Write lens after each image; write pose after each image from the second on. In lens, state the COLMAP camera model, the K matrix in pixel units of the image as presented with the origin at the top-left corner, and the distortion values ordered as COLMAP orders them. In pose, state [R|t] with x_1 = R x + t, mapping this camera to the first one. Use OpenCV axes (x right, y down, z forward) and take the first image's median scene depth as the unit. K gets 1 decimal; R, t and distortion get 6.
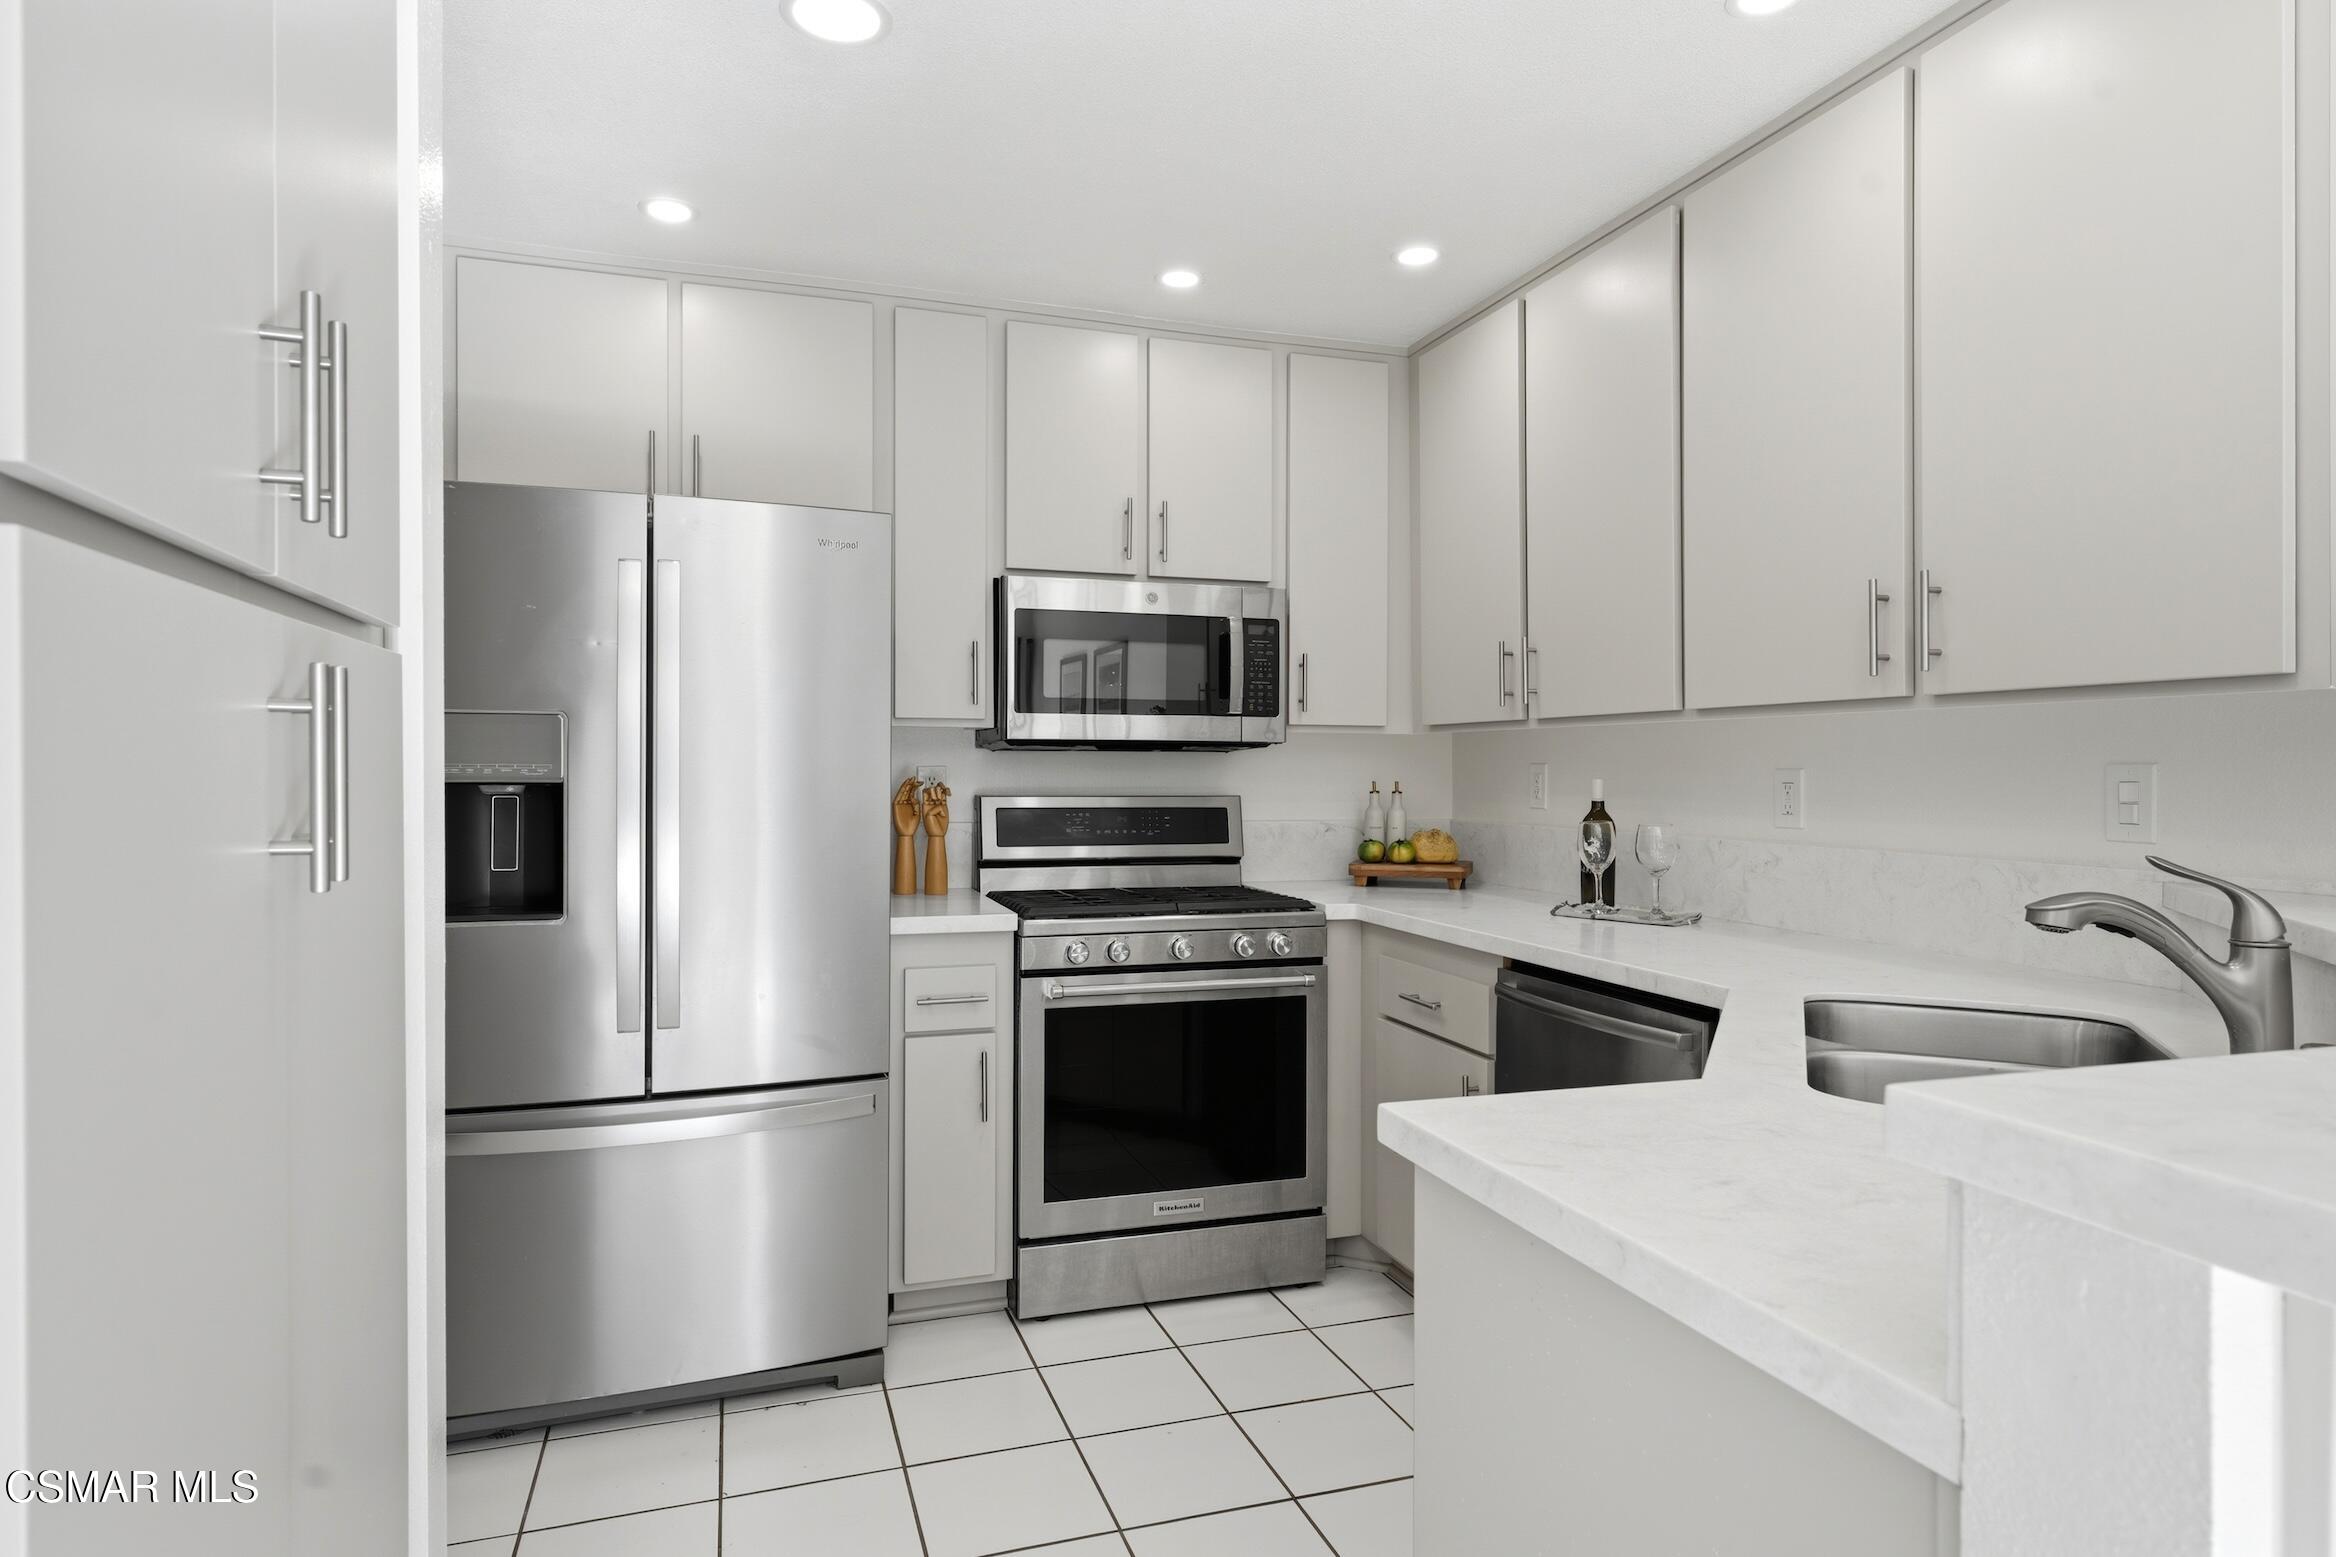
lens RADIAL K [[1300.4, 0, 1168.0], [0, 1300.4, 778.5], [0, 0, 1]] dist [-0.001834, -0.000168]
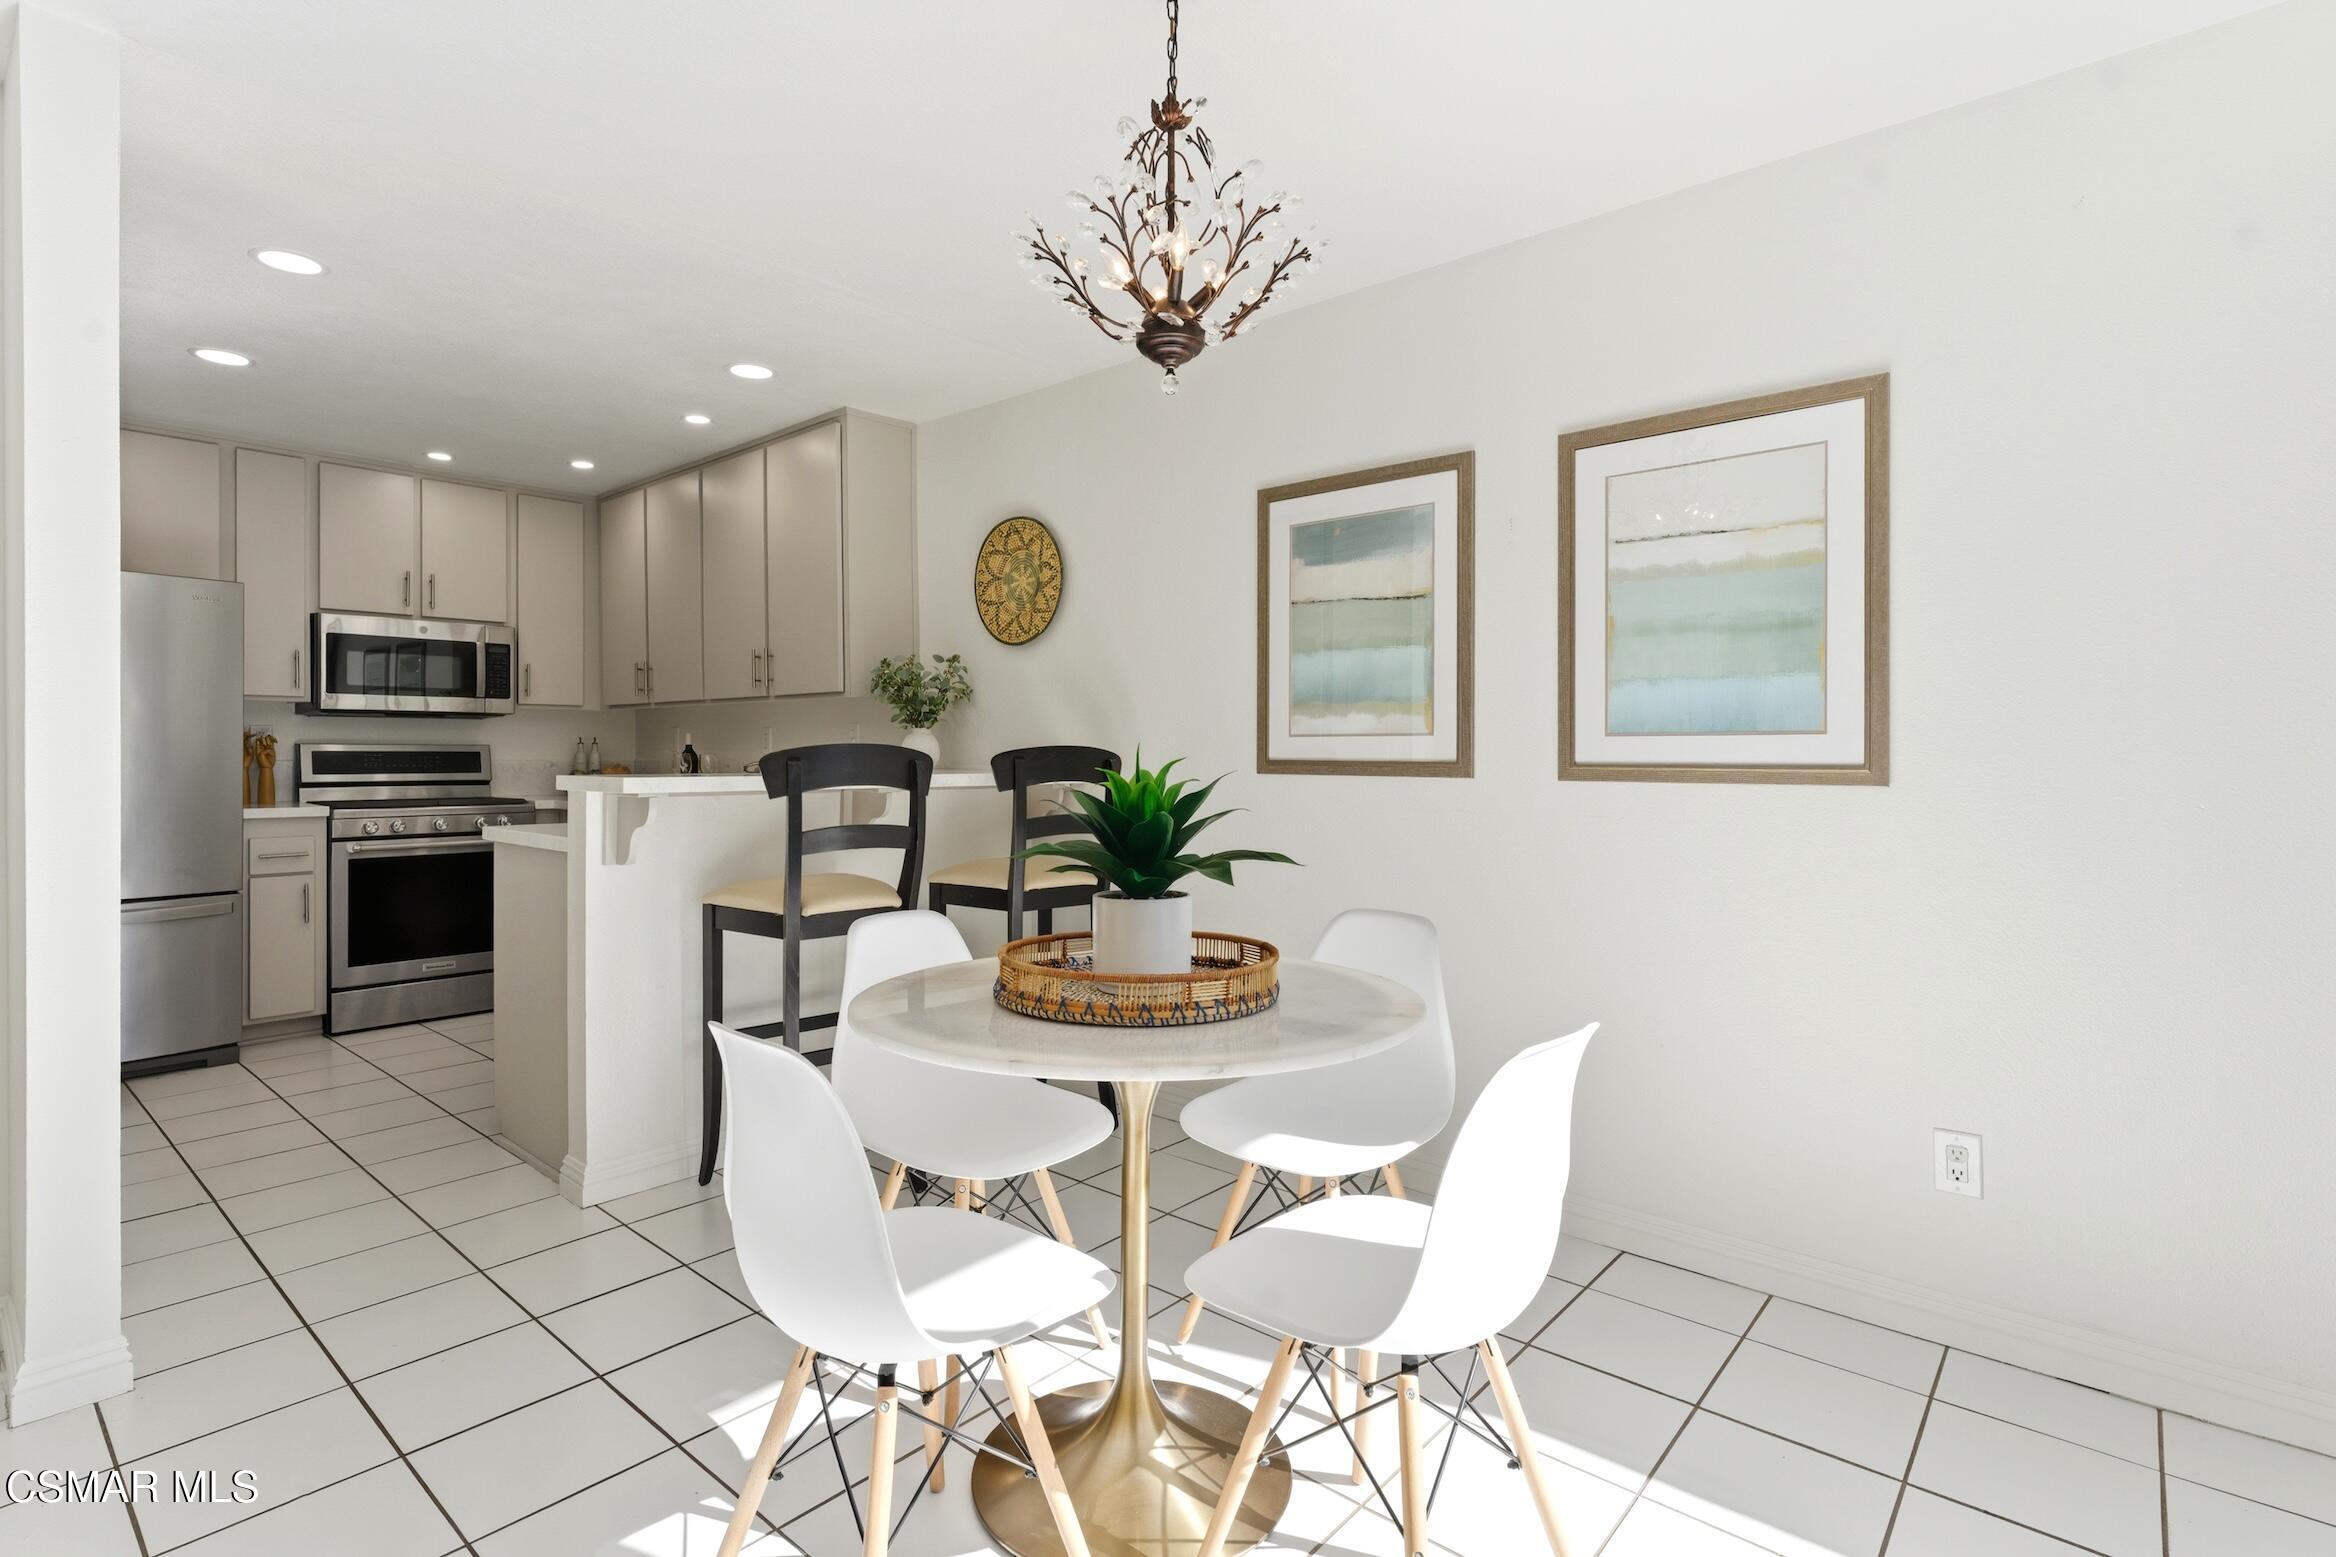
lens RADIAL K [[1110.5, 0, 1171.7], [0, 1110.5, 753.0], [0, 0, 1]] dist [-0.003086, 0.000103]
pose [[0.856567, -0.003384, 0.516025, 0.079207], [0.005047, 0.999986, -0.001820, 0.035104], [-0.516011, 0.004163, 0.856572, -0.795045]]
